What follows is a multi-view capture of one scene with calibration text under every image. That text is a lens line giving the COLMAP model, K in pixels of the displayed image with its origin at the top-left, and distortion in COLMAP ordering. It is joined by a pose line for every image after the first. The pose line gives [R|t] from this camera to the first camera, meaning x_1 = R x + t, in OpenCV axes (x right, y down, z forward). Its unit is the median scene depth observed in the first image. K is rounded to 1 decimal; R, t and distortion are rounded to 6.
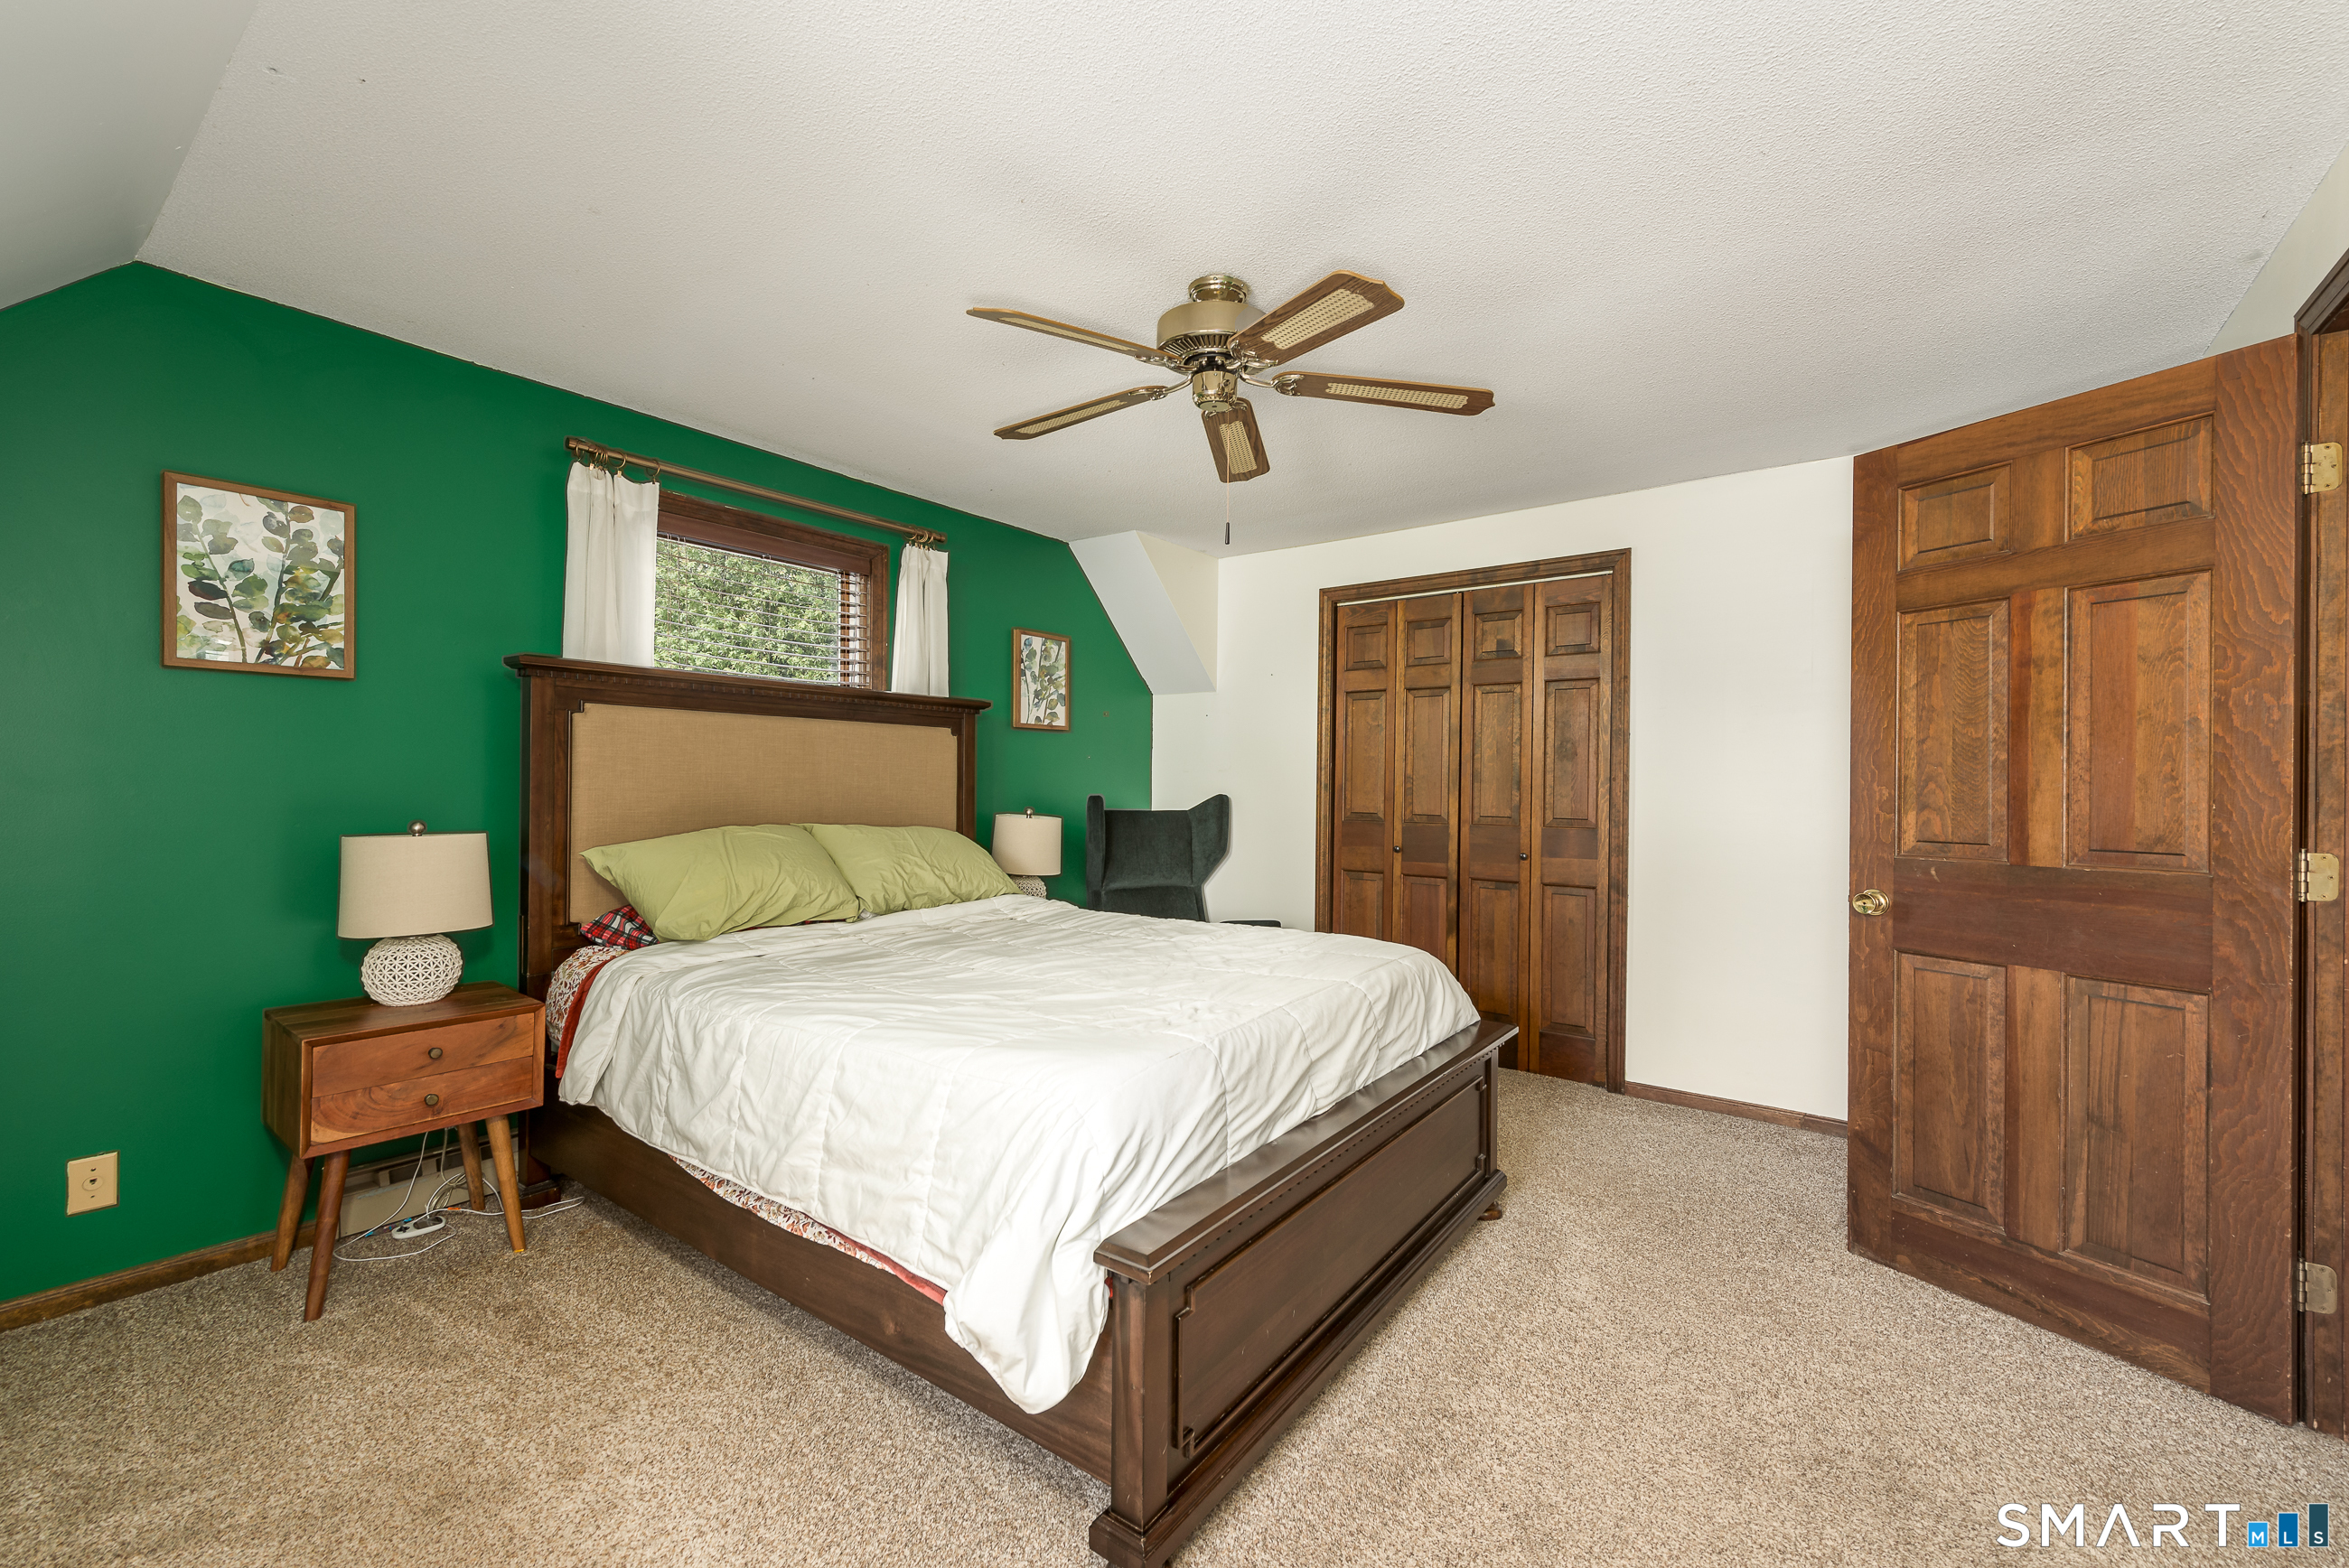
lens RADIAL K [[941.5, 0, 1164.2], [0, 941.5, 785.0], [0, 0, 1]] dist [0.001571, 0.000405]
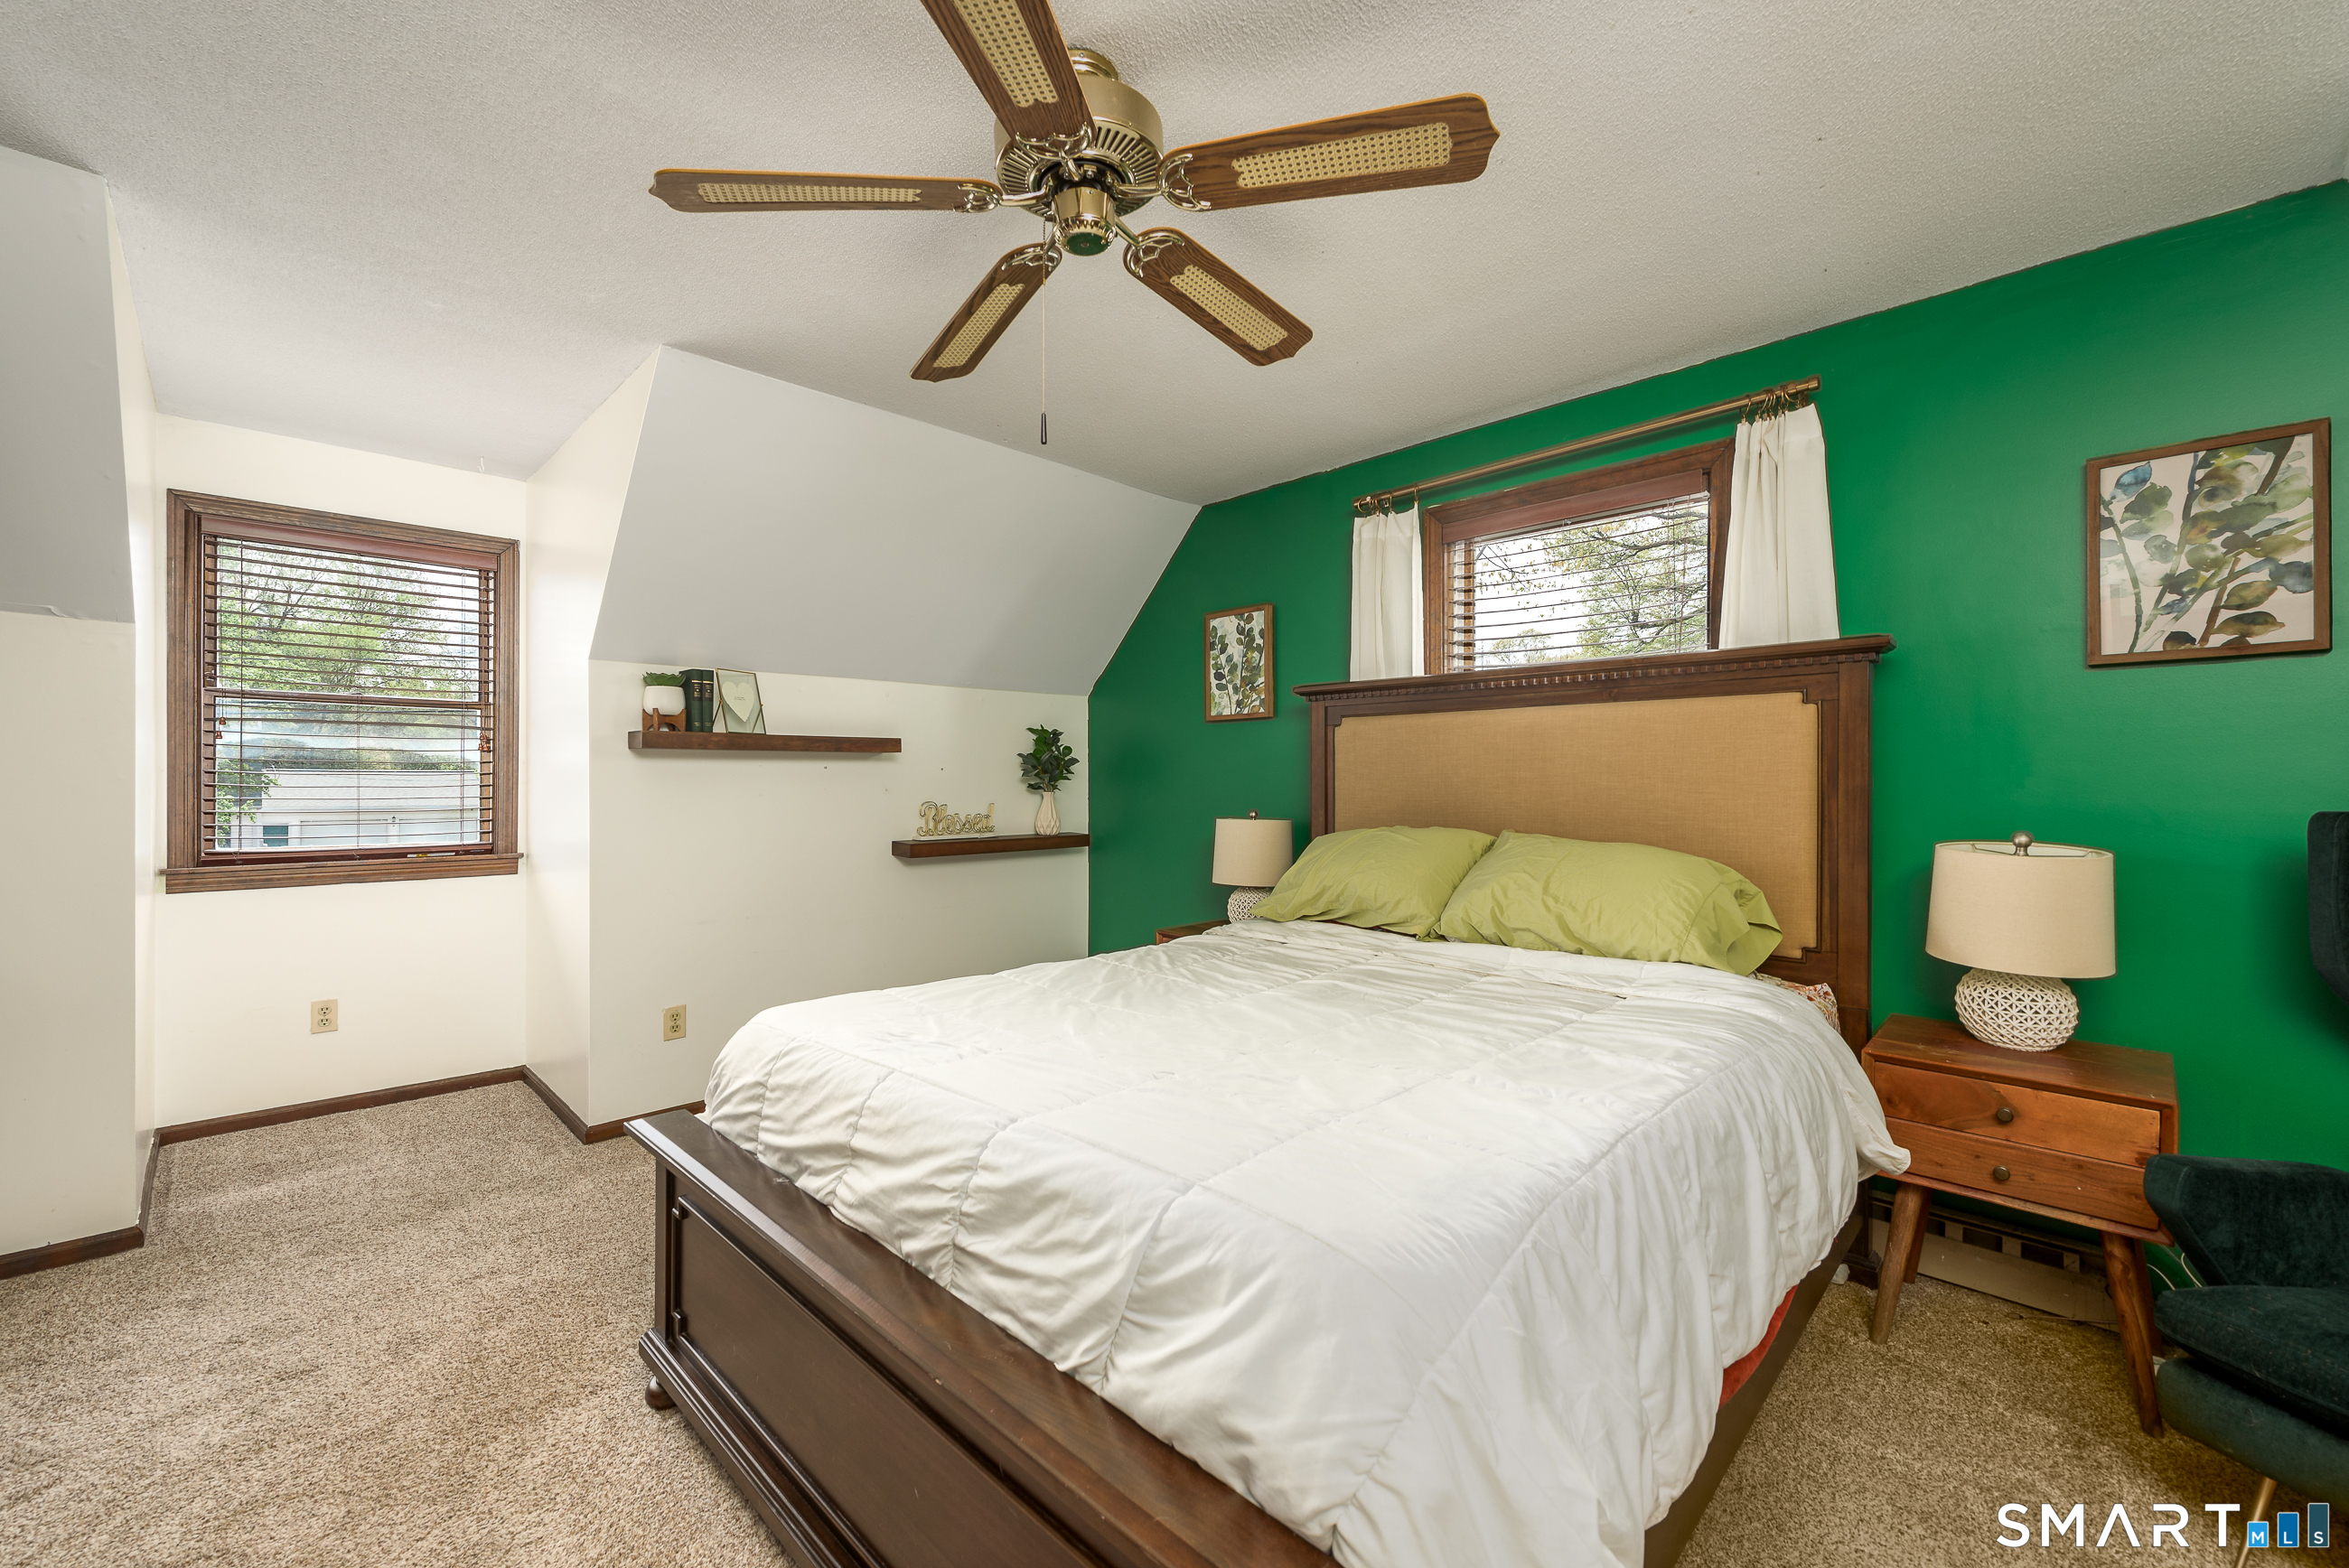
lens RADIAL K [[941.5, 0, 1164.2], [0, 941.5, 785.0], [0, 0, 1]] dist [0.001571, 0.000405]
pose [[-0.133928, -0.018021, -0.990827, 0.575871], [-0.012315, 0.999788, -0.016520, 0.021306], [0.990914, 0.009989, -0.134122, 0.888198]]
